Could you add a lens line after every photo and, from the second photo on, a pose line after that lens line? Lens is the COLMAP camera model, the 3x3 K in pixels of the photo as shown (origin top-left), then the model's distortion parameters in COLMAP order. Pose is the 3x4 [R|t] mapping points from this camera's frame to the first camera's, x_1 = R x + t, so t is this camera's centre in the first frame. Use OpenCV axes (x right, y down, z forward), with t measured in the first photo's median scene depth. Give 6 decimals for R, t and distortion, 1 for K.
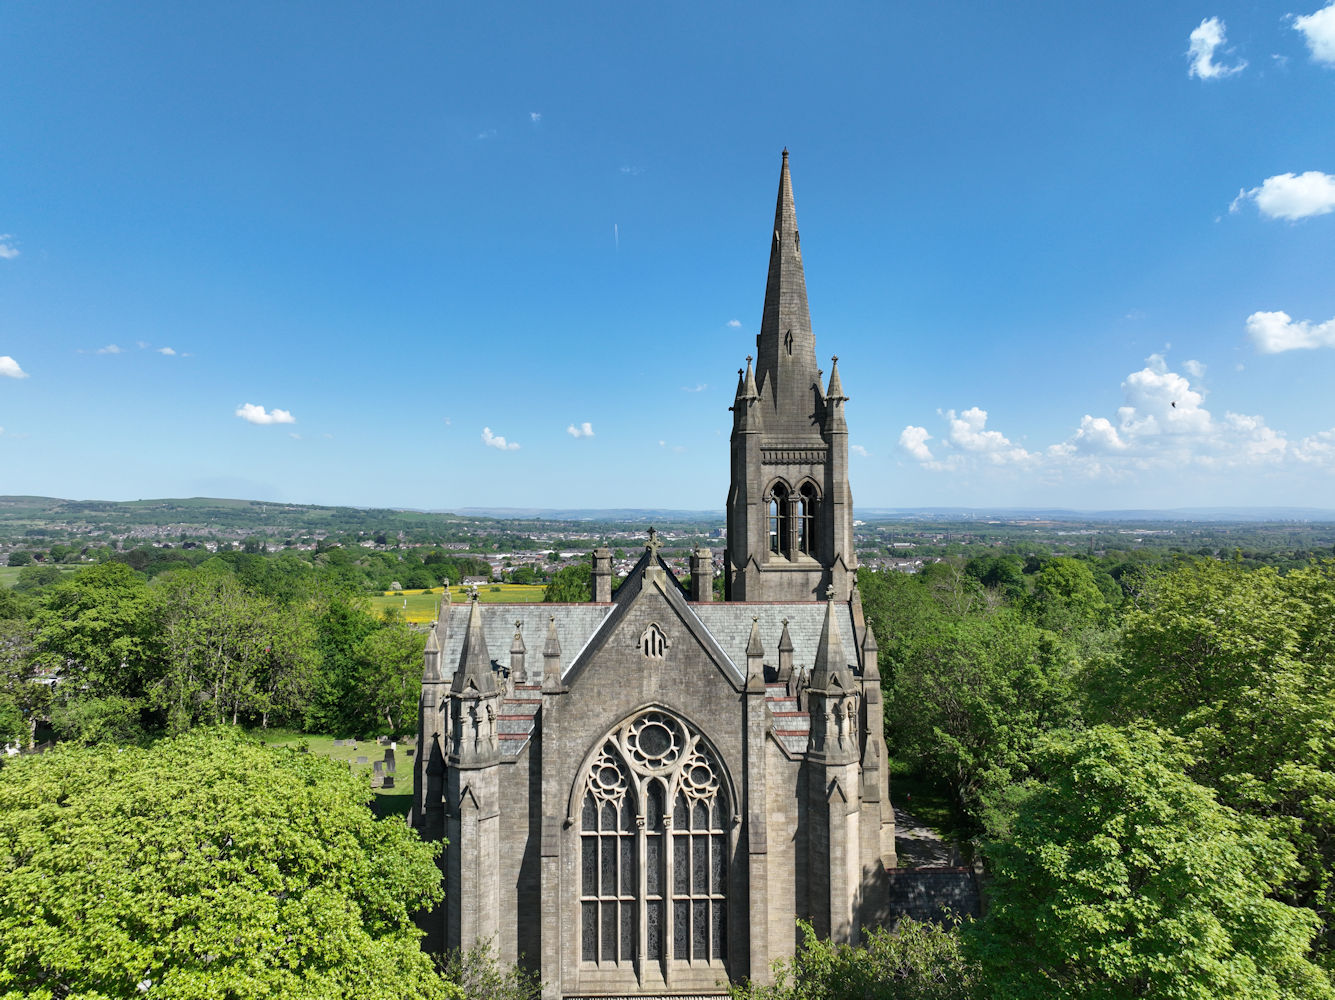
lens RADIAL K [[929.7, 0, 667.5], [0, 929.7, 500.0], [0, 0, 1]] dist [-0.008372, 0.019855]
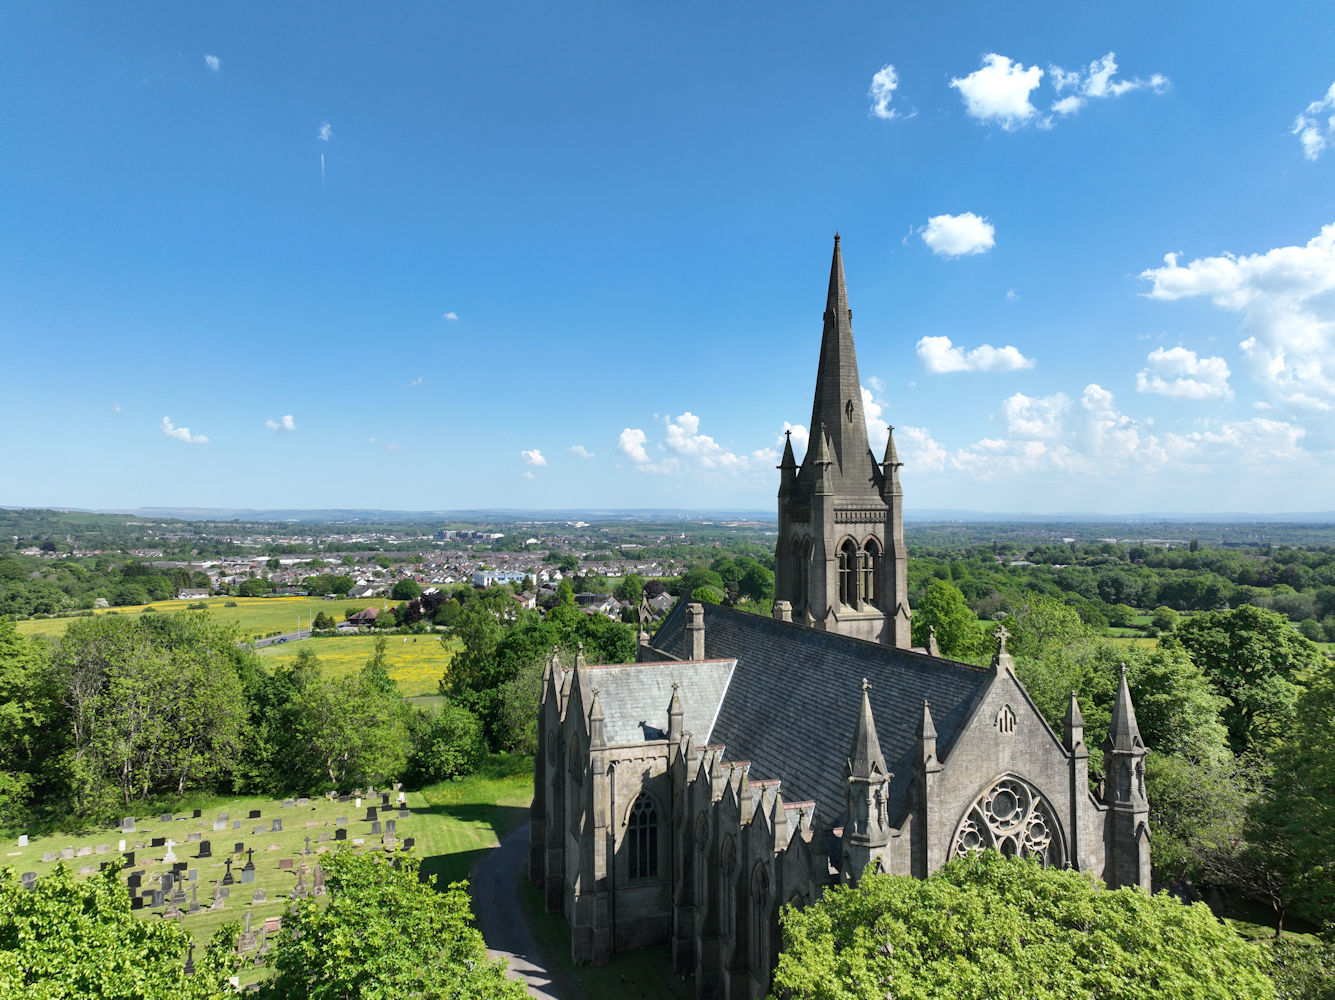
lens RADIAL K [[935.9, 0, 665.1], [0, 935.9, 514.2], [0, 0, 1]] dist [0.004765, 0.001835]
pose [[0.956682, 0.001548, 0.291130, -0.760710], [-0.005788, 0.999889, 0.013703, -0.117134], [-0.291077, -0.014795, 0.956585, 0.009951]]
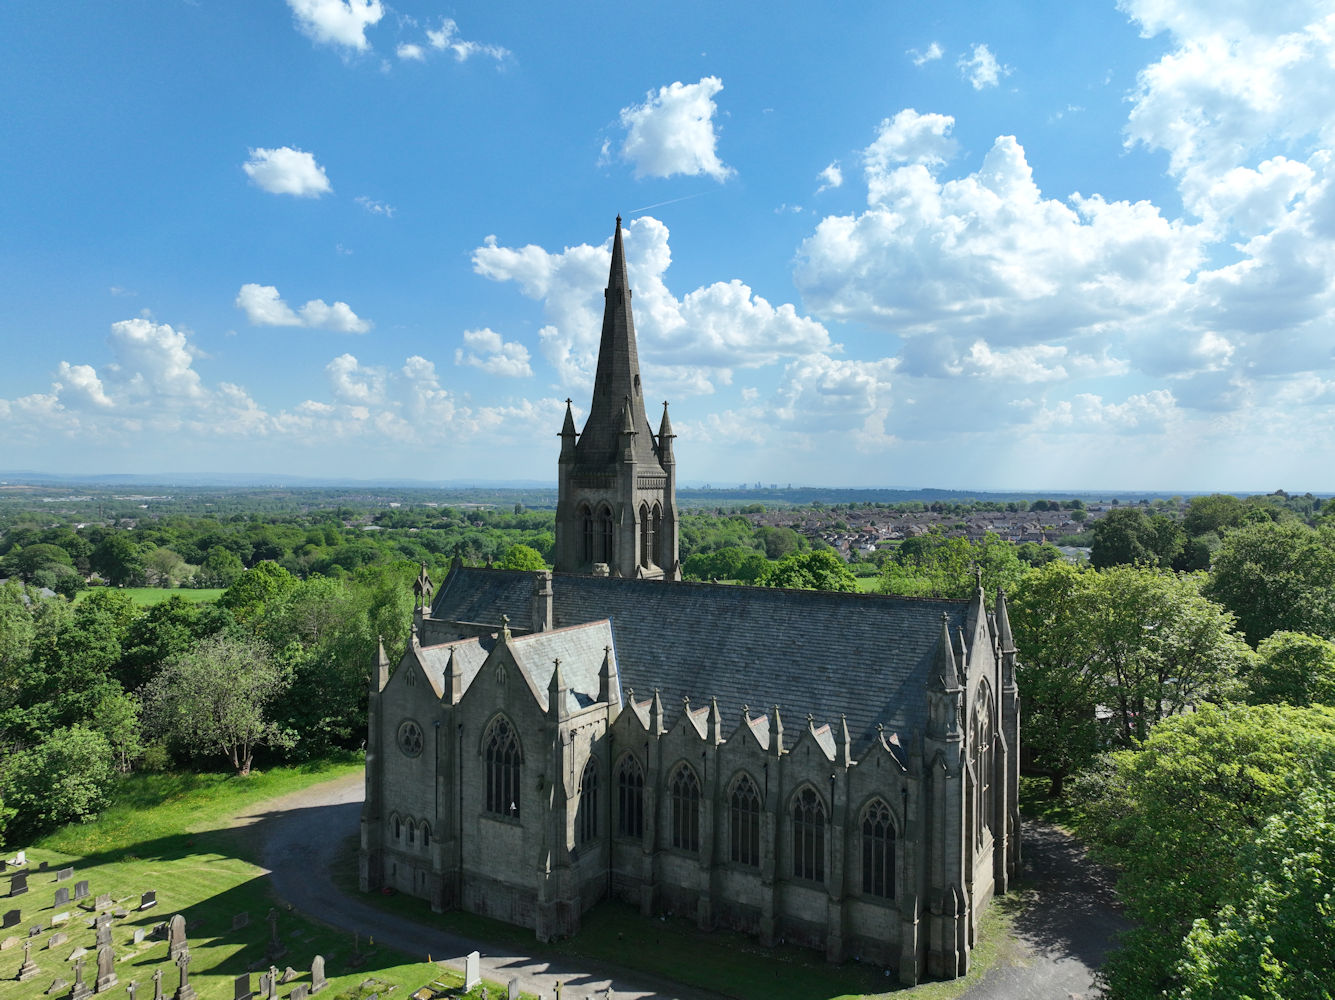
lens RADIAL K [[950.2, 0, 667.5], [0, 950.2, 500.0], [0, 0, 1]] dist [-0.001107, 0.003570]
pose [[0.553120, -0.009401, 0.833048, -1.633993], [-0.021890, 0.999427, 0.025812, -0.105612], [-0.832814, -0.032512, 0.552597, 0.559507]]
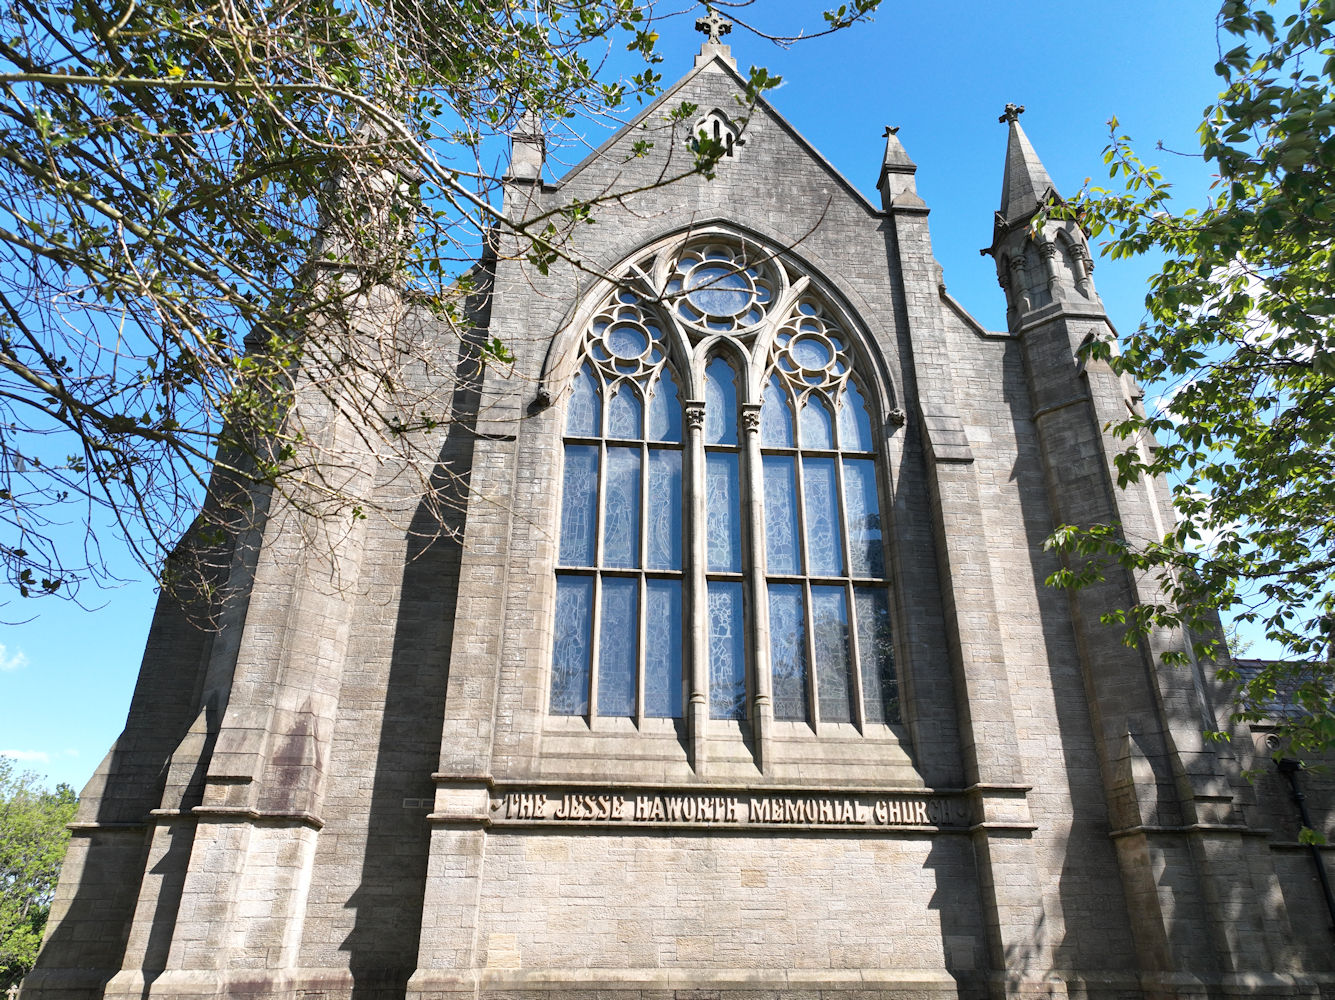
lens RADIAL K [[929.7, 0, 667.5], [0, 929.7, 500.0], [0, 0, 1]] dist [-0.008372, 0.019855]
pose [[0.996930, 0.042114, 0.066008, -0.070964], [-0.011722, 0.913805, -0.405984, 0.571444], [-0.077416, 0.403964, 0.911493, 0.587420]]
